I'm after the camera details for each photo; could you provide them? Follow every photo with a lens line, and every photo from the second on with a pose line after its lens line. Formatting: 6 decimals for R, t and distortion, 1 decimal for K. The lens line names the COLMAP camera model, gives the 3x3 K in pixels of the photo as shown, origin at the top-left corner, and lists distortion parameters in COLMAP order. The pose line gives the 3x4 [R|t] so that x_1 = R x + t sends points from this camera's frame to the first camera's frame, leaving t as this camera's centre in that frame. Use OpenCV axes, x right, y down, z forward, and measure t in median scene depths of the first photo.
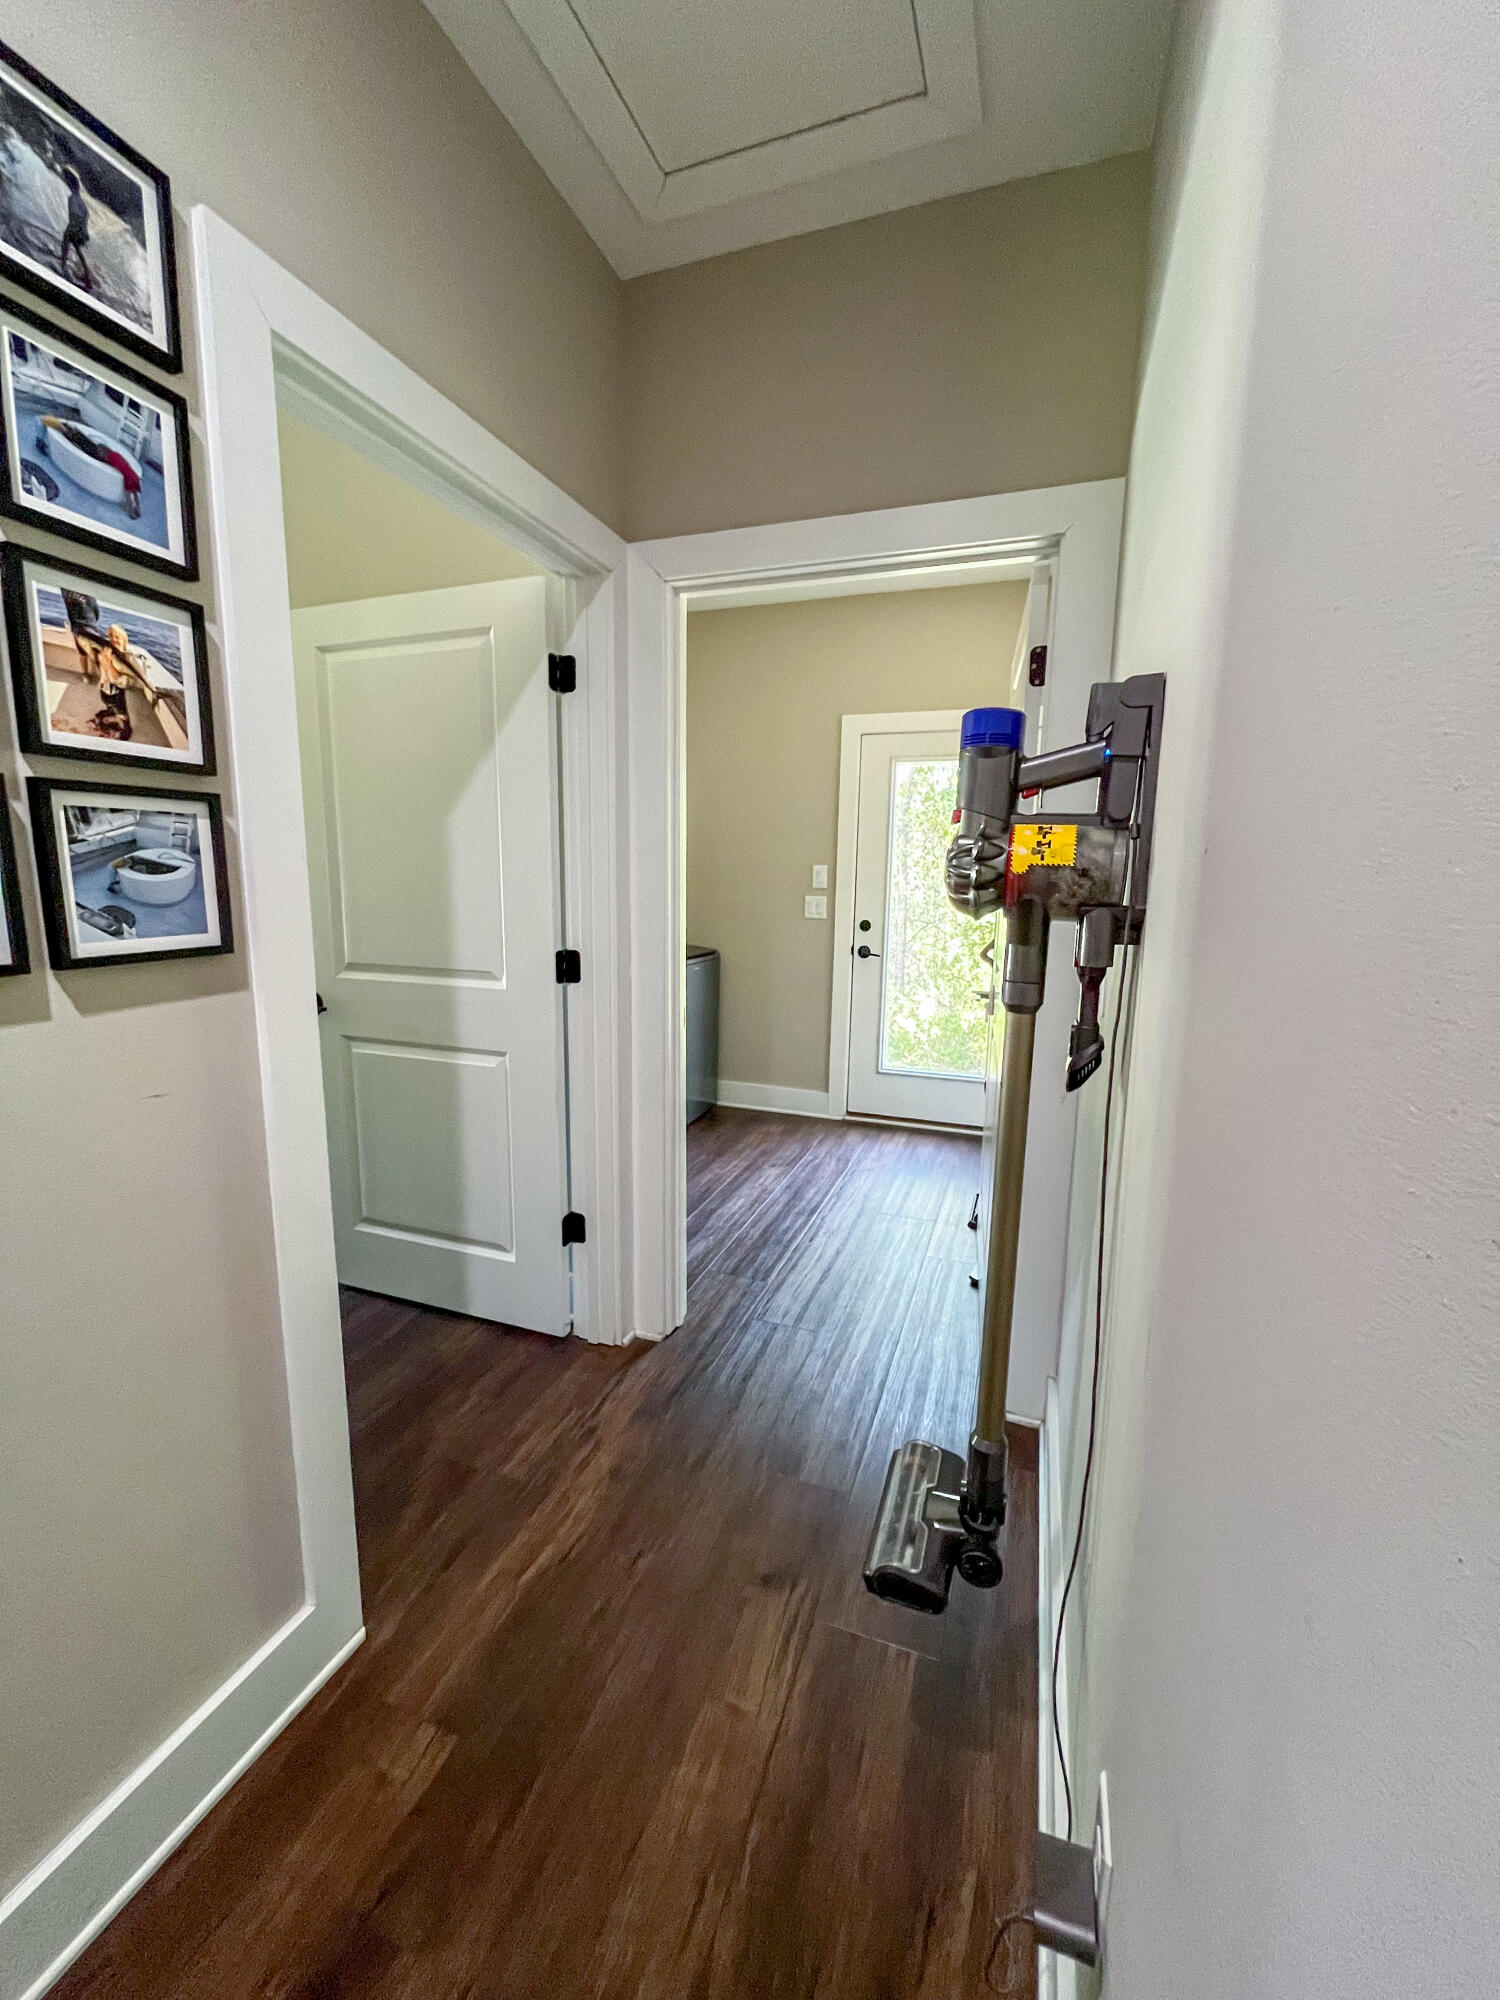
lens RADIAL K [[804.5, 0, 746.5], [0, 804.5, 1001.9], [0, 0, 1]] dist [-0.000907, -0.000411]
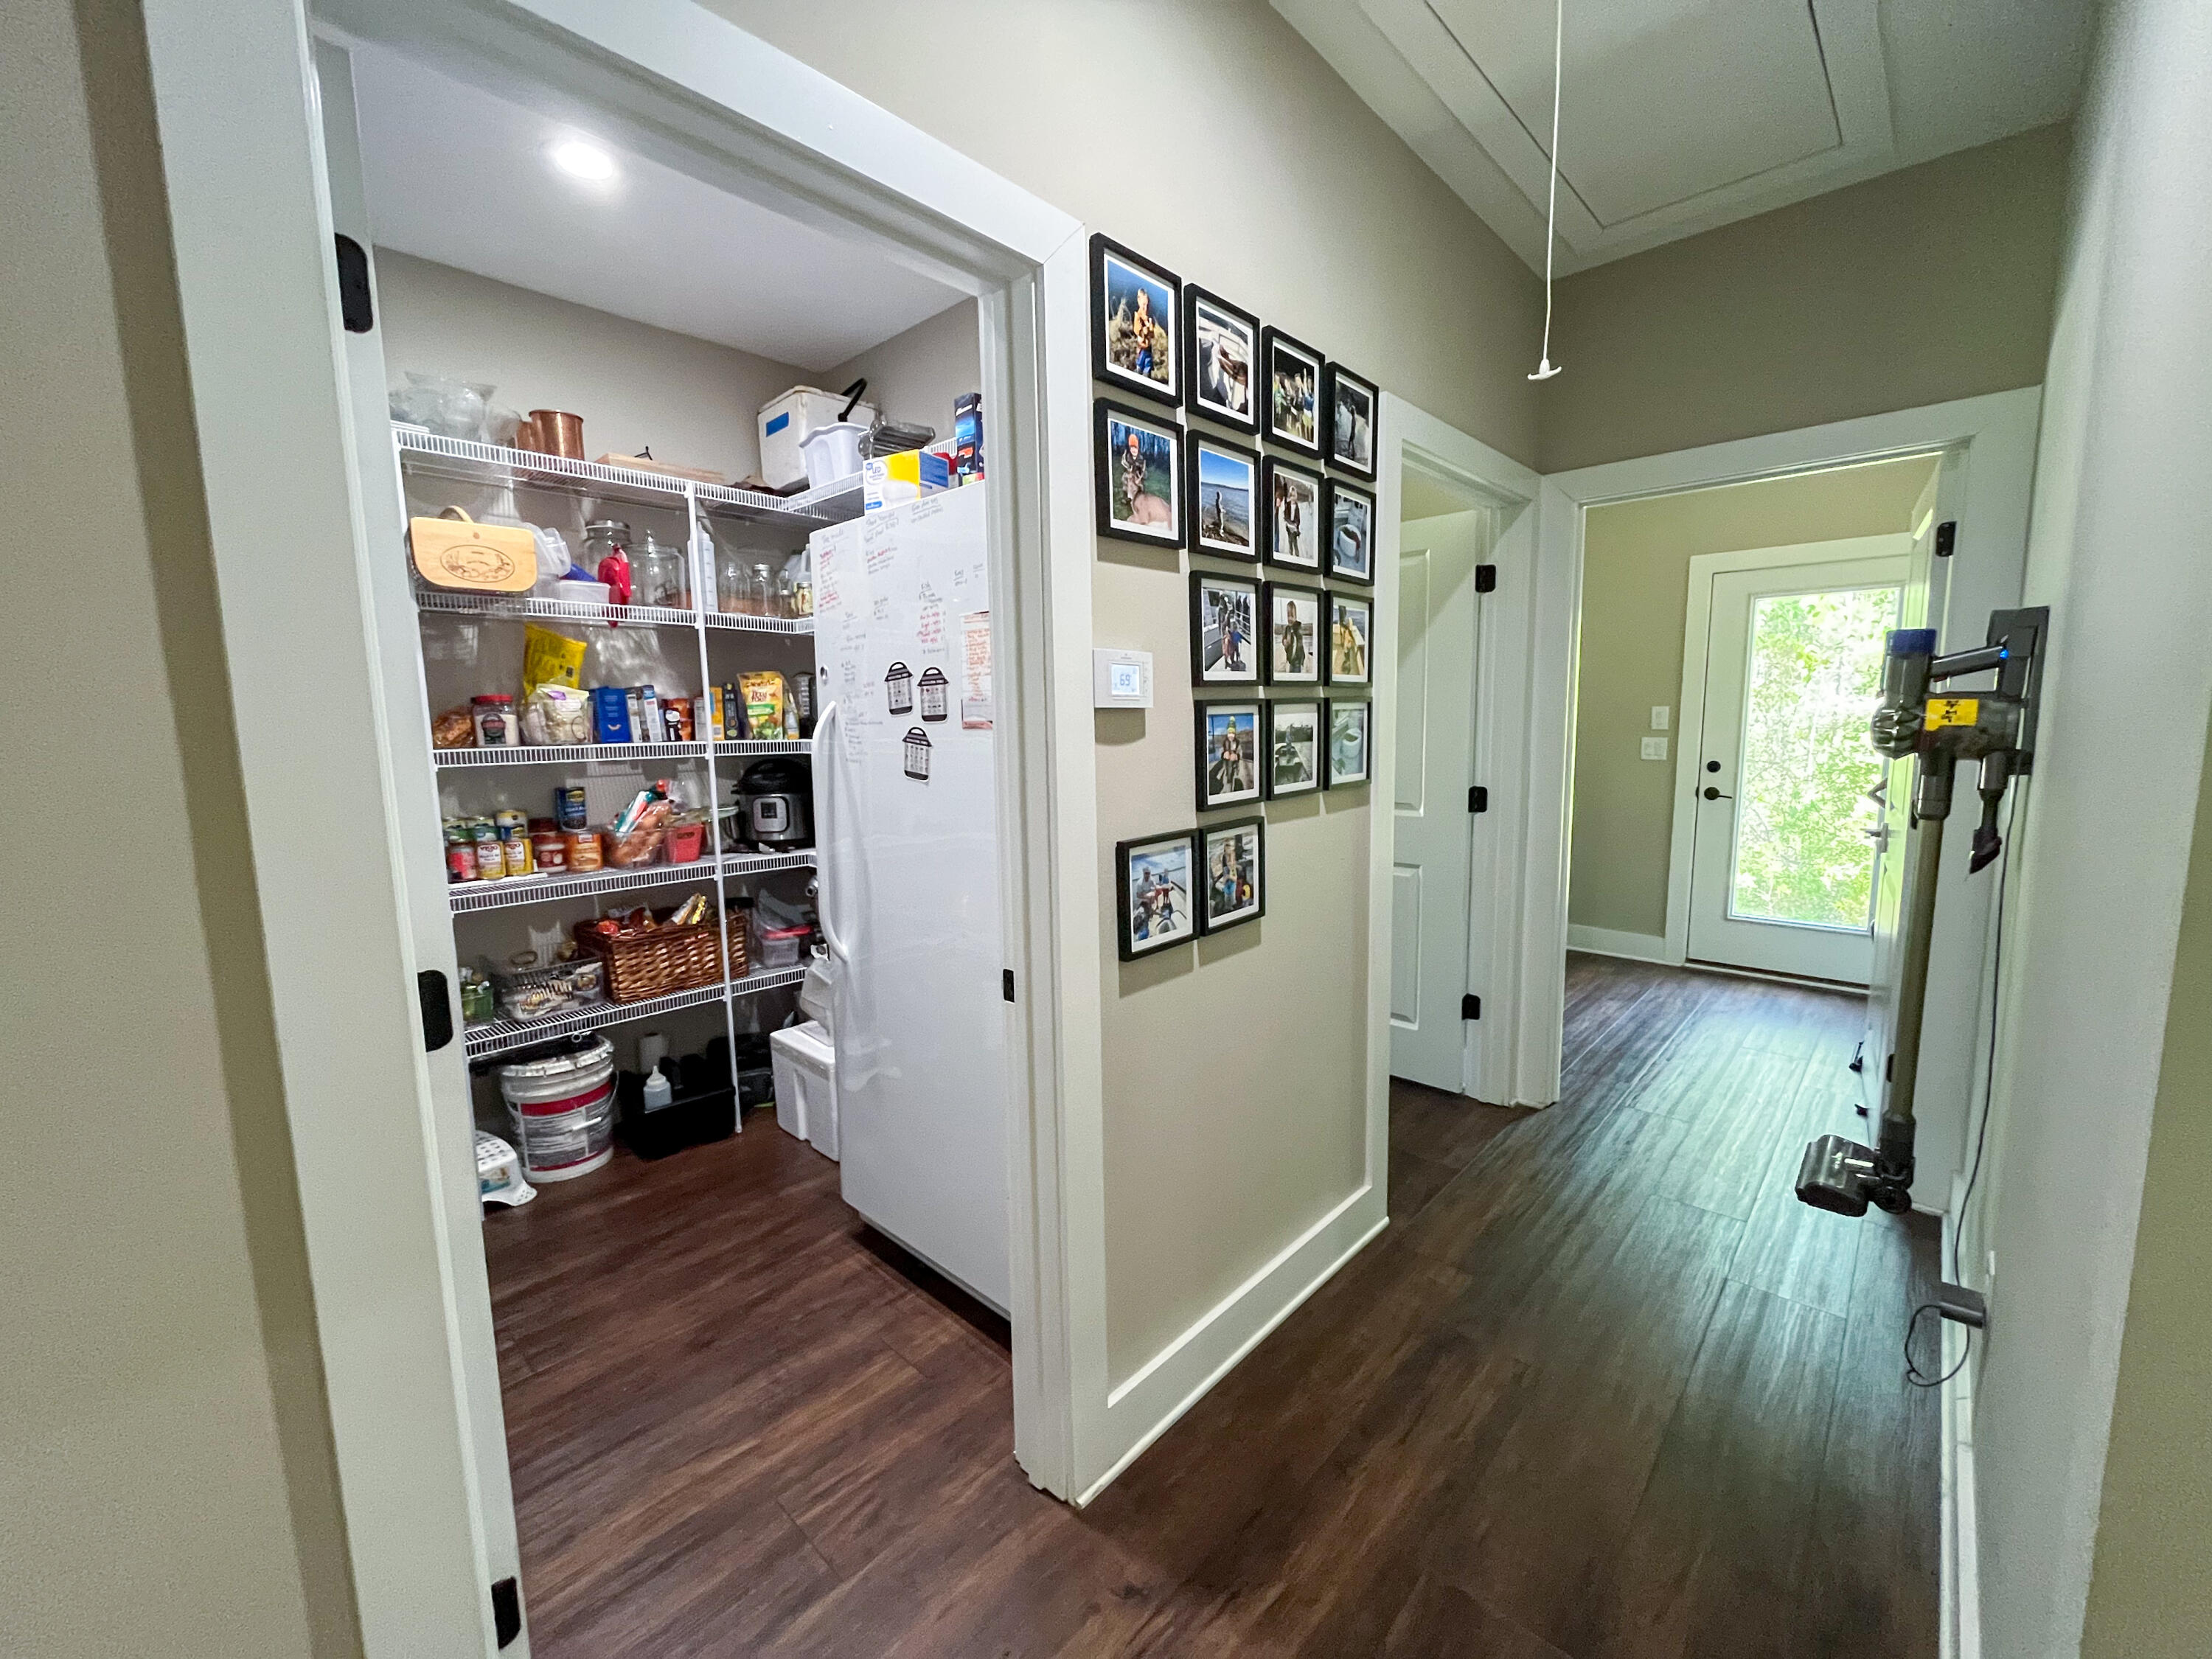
lens RADIAL K [[889.8, 0, 1112.0], [0, 889.8, 828.8], [0, 0, 1]] dist [-0.000907, -0.000411]
pose [[0.920386, 0.016760, -0.390652, -0.151819], [-0.028347, 0.999312, -0.023913, 0.040095], [0.389983, 0.033083, 0.920228, -0.408420]]
